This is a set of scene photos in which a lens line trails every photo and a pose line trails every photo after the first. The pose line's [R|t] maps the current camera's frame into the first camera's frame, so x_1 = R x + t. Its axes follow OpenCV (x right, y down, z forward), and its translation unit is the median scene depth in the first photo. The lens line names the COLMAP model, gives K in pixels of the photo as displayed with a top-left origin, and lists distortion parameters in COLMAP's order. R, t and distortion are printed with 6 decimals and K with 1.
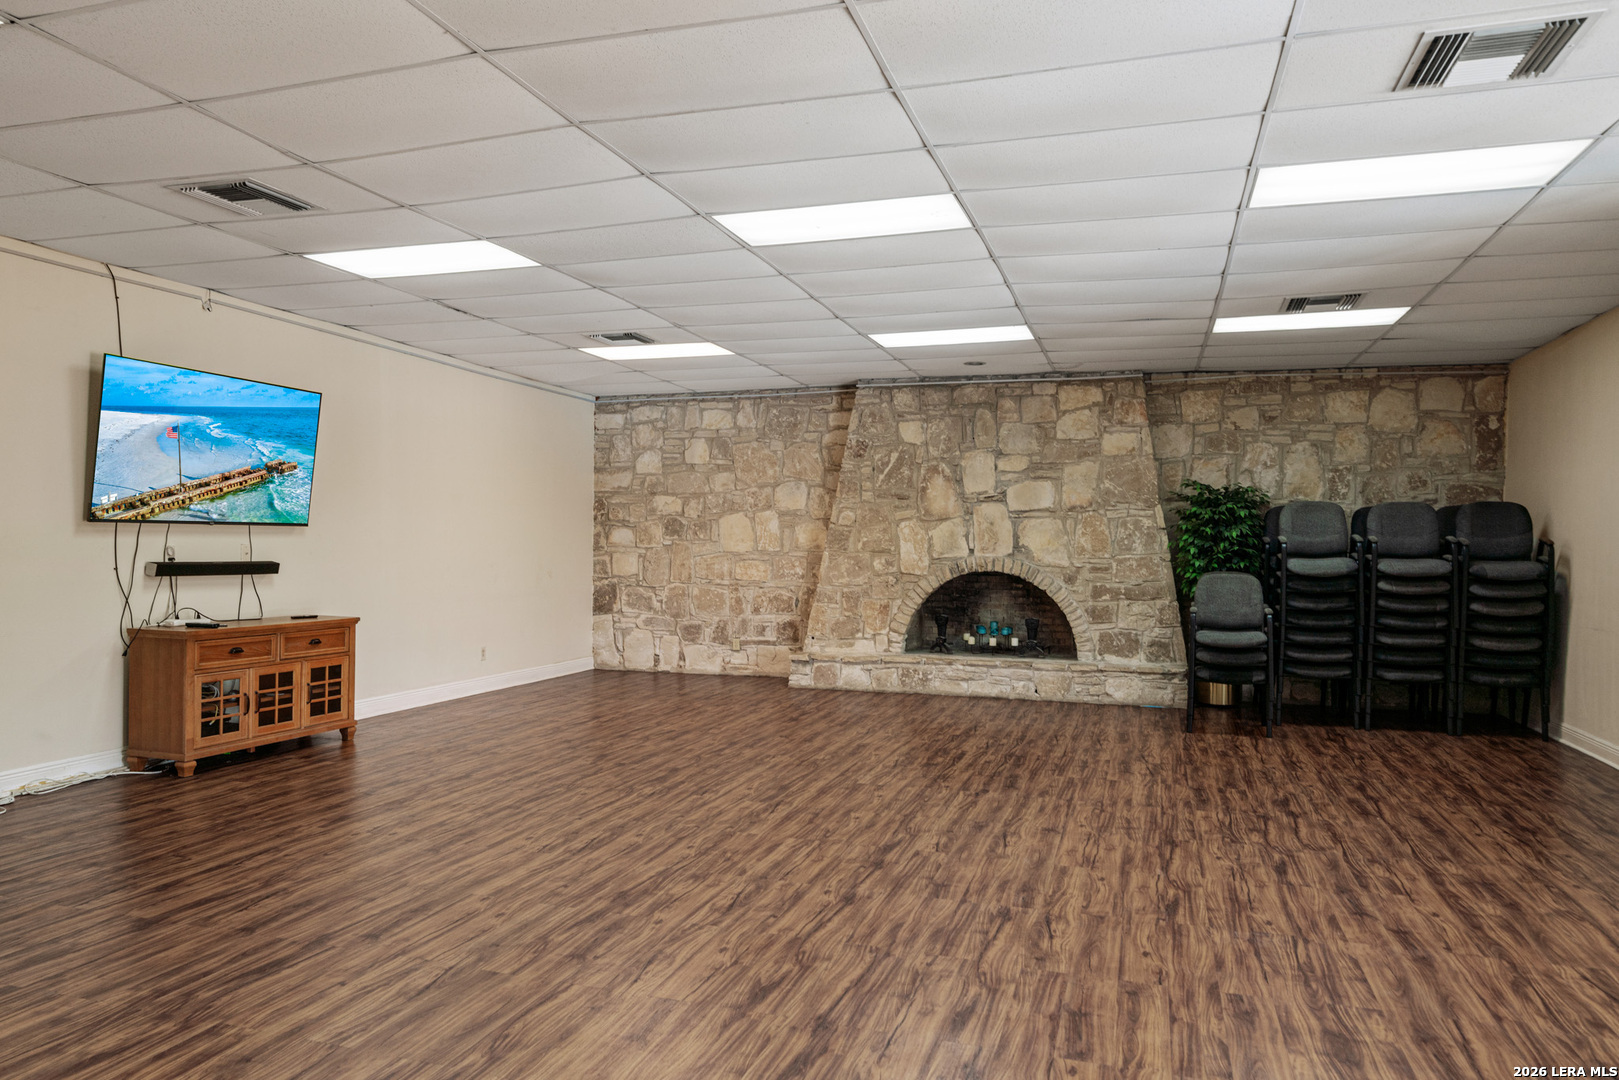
lens RADIAL K [[1046.5, 0, 800.0], [0, 1046.5, 544.6], [0, 0, 1]] dist [-0.006285, -0.000946]
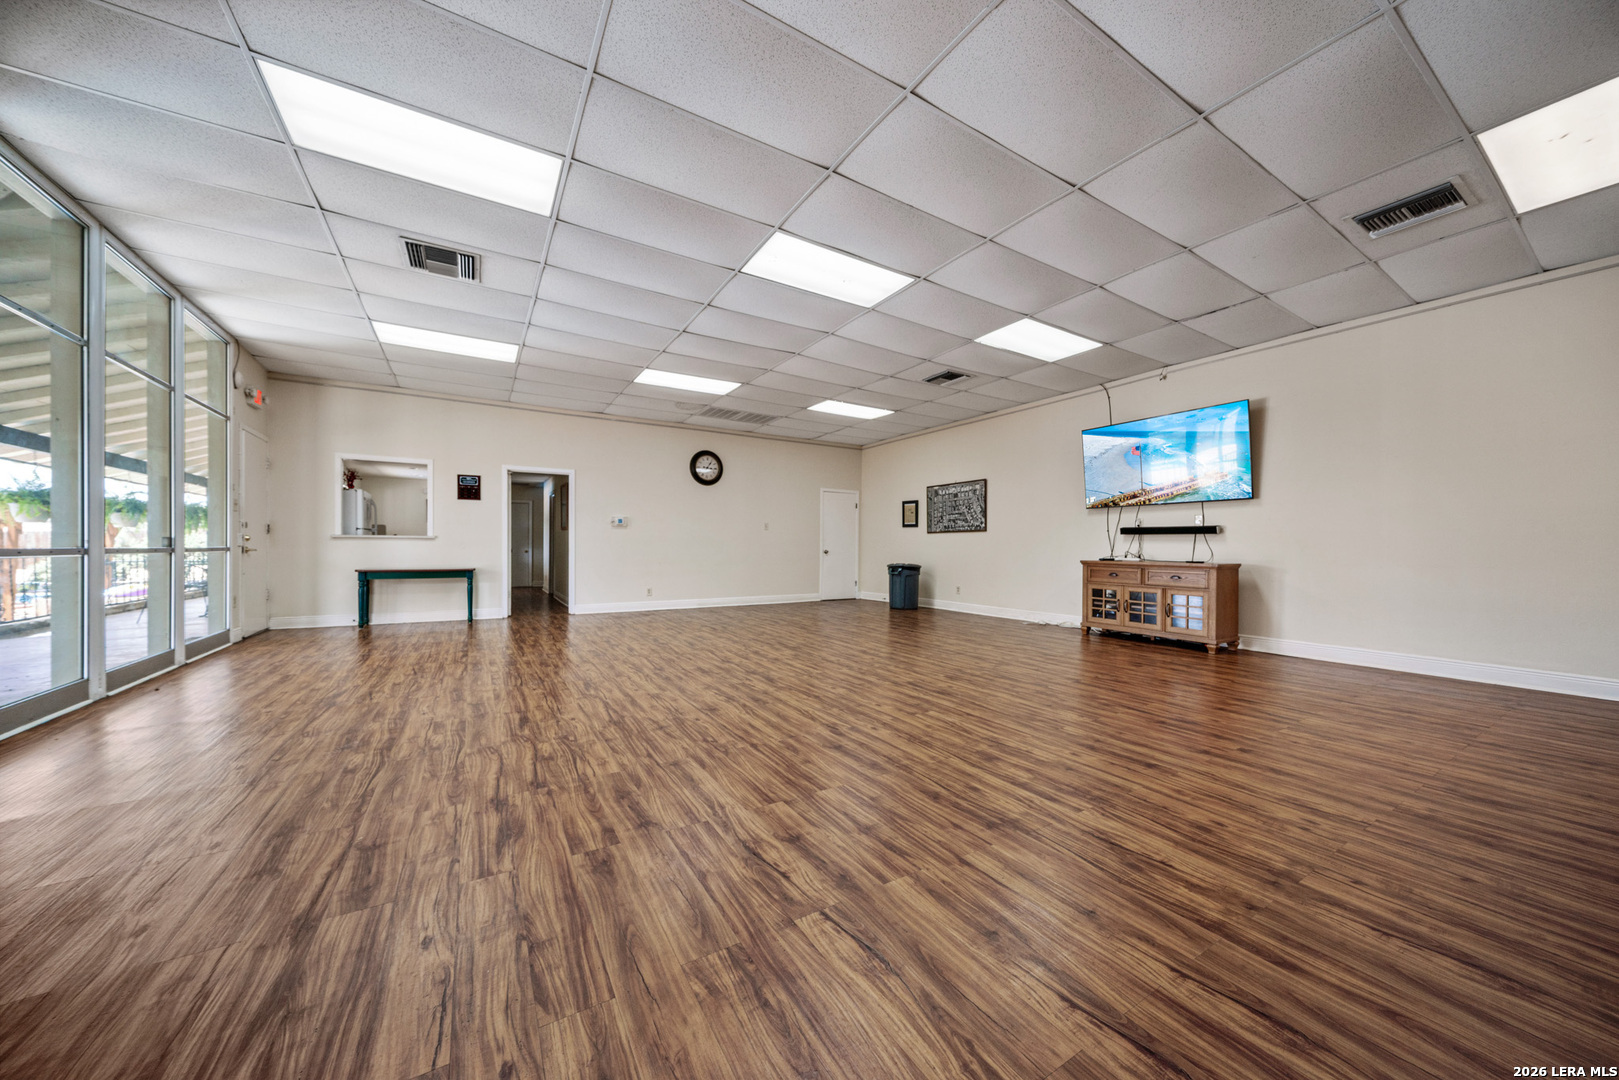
lens RADIAL K [[550.2, 0, 793.1], [0, 550.2, 545.5], [0, 0, 1]] dist [-0.007494, -0.000007]
pose [[-0.655912, -0.015864, -0.754670, 0.679406], [-0.012527, 0.999870, -0.010131, 0.085898], [0.754733, 0.002808, -0.656026, 1.520708]]
